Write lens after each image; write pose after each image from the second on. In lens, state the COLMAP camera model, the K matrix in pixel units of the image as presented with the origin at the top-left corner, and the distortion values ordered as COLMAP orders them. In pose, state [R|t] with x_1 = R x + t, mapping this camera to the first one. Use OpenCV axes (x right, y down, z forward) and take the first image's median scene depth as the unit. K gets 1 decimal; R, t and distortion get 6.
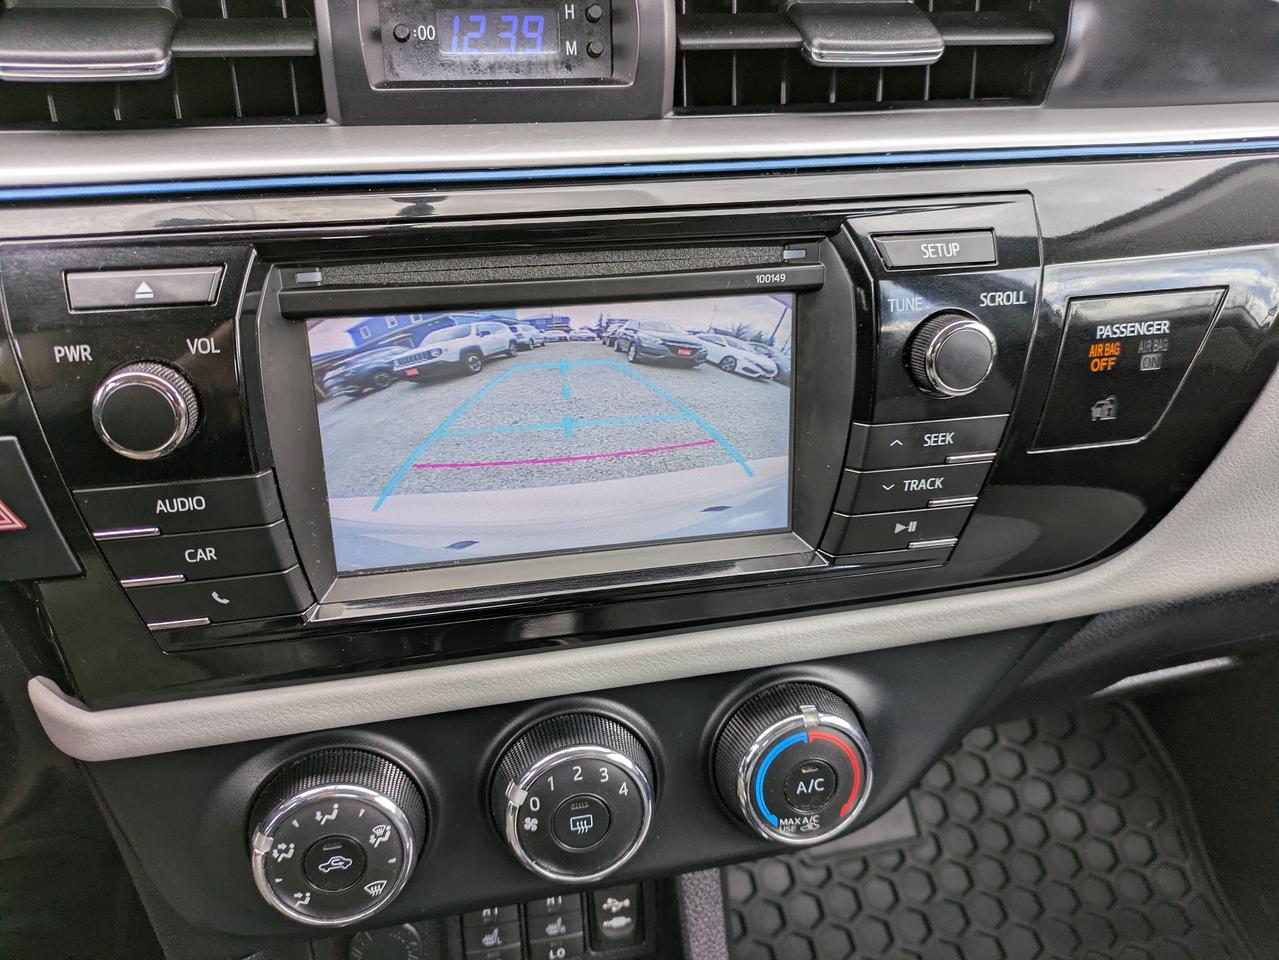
lens RADIAL K [[925.3, 0, 627.3], [0, 925.3, 475.0], [0, 0, 1]] dist [0.011709, -0.000959]
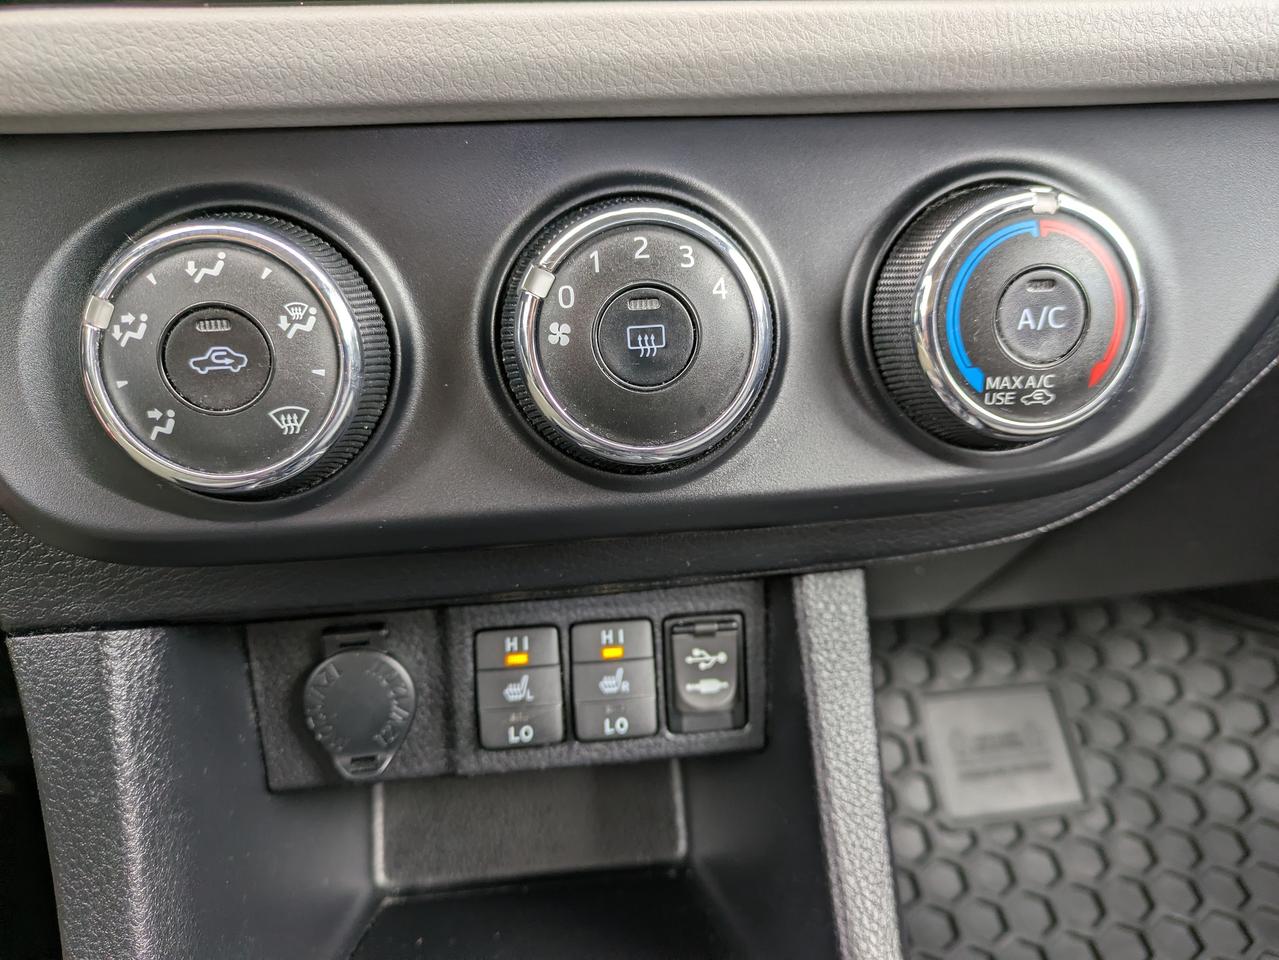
lens RADIAL K [[925.3, 0, 676.8], [0, 925.3, 496.6], [0, 0, 1]] dist [0.011709, -0.000959]
pose [[0.997475, 0.024597, -0.066617, 0.011411], [-0.028327, 0.998050, -0.055628, 0.517178], [0.065118, 0.057375, 0.996227, 0.437170]]
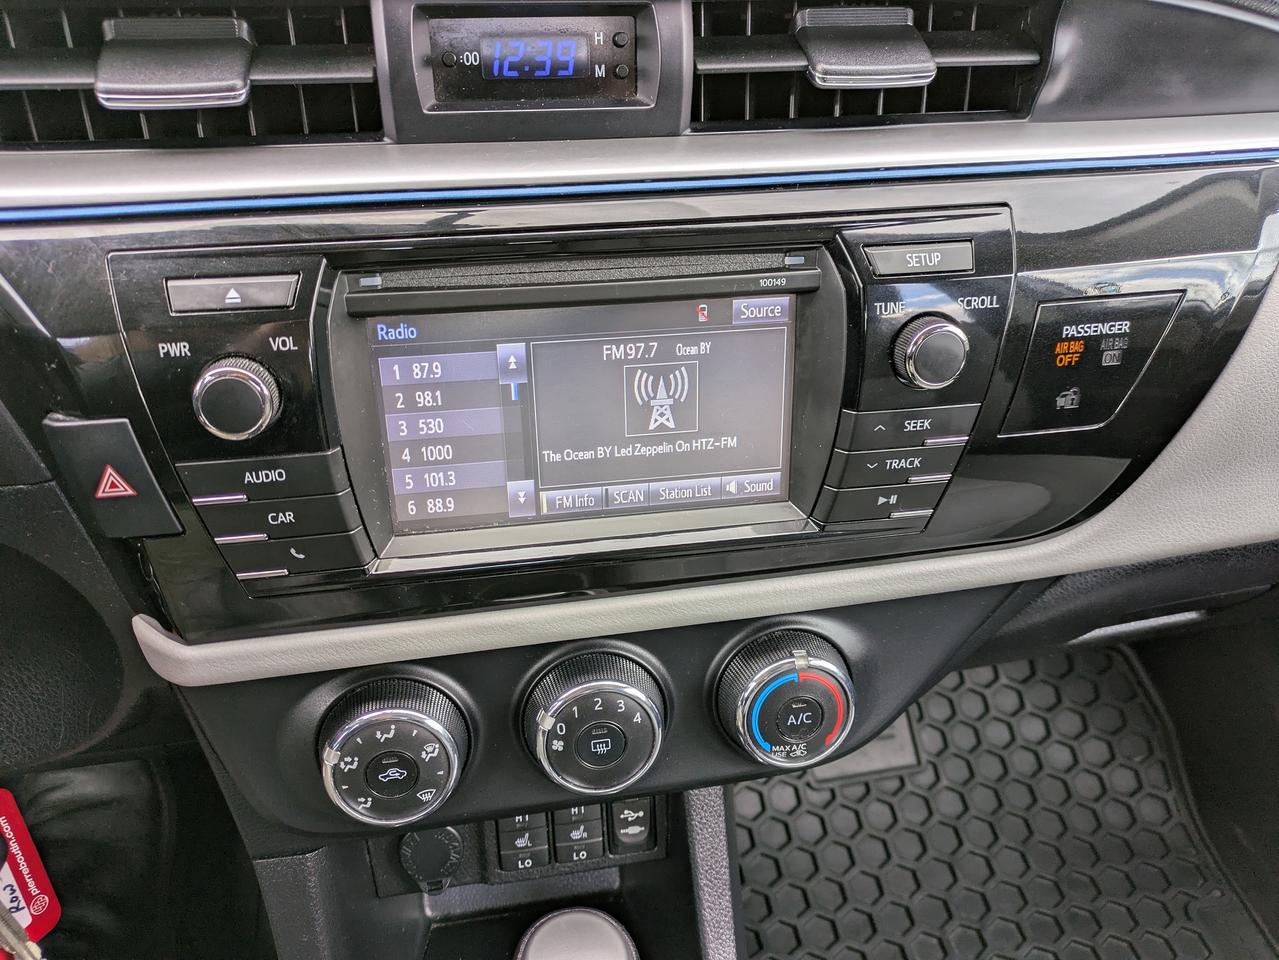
lens RADIAL K [[925.3, 0, 642.3], [0, 925.3, 481.2], [0, 0, 1]] dist [0.011709, -0.000959]
pose [[0.999716, 0.017668, -0.015972, 0.015867], [-0.016330, 0.996632, 0.080363, -0.052899], [0.017338, -0.080080, 0.996638, -0.139994]]
